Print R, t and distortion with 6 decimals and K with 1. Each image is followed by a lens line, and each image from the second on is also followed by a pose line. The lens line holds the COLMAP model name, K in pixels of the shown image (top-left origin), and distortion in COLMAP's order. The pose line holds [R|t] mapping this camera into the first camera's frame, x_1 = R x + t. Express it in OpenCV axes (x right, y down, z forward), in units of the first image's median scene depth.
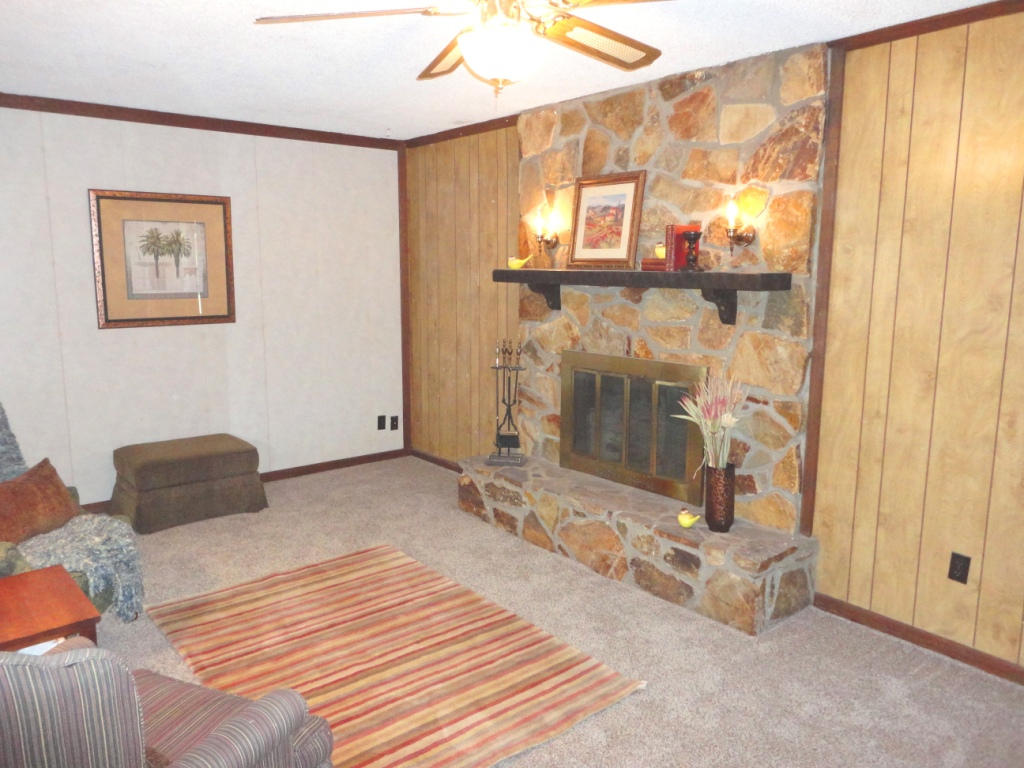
lens RADIAL K [[747.7, 0, 514.7], [0, 747.7, 389.3], [0, 0, 1]] dist [0.010519, -0.002859]
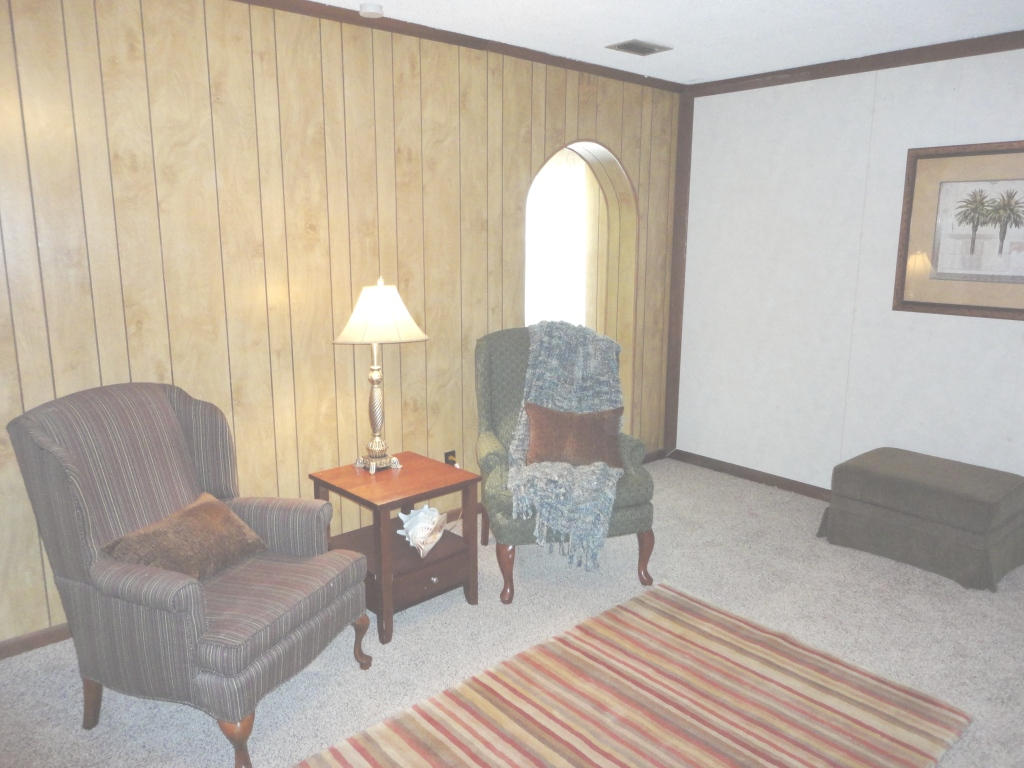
lens RADIAL K [[747.7, 0, 513.4], [0, 747.7, 381.3], [0, 0, 1]] dist [0.010519, -0.002859]
pose [[0.046560, 0.194001, -0.979896, 0.299402], [-0.179847, 0.966558, 0.182815, -0.078707], [0.982592, 0.167720, 0.079893, 0.497433]]
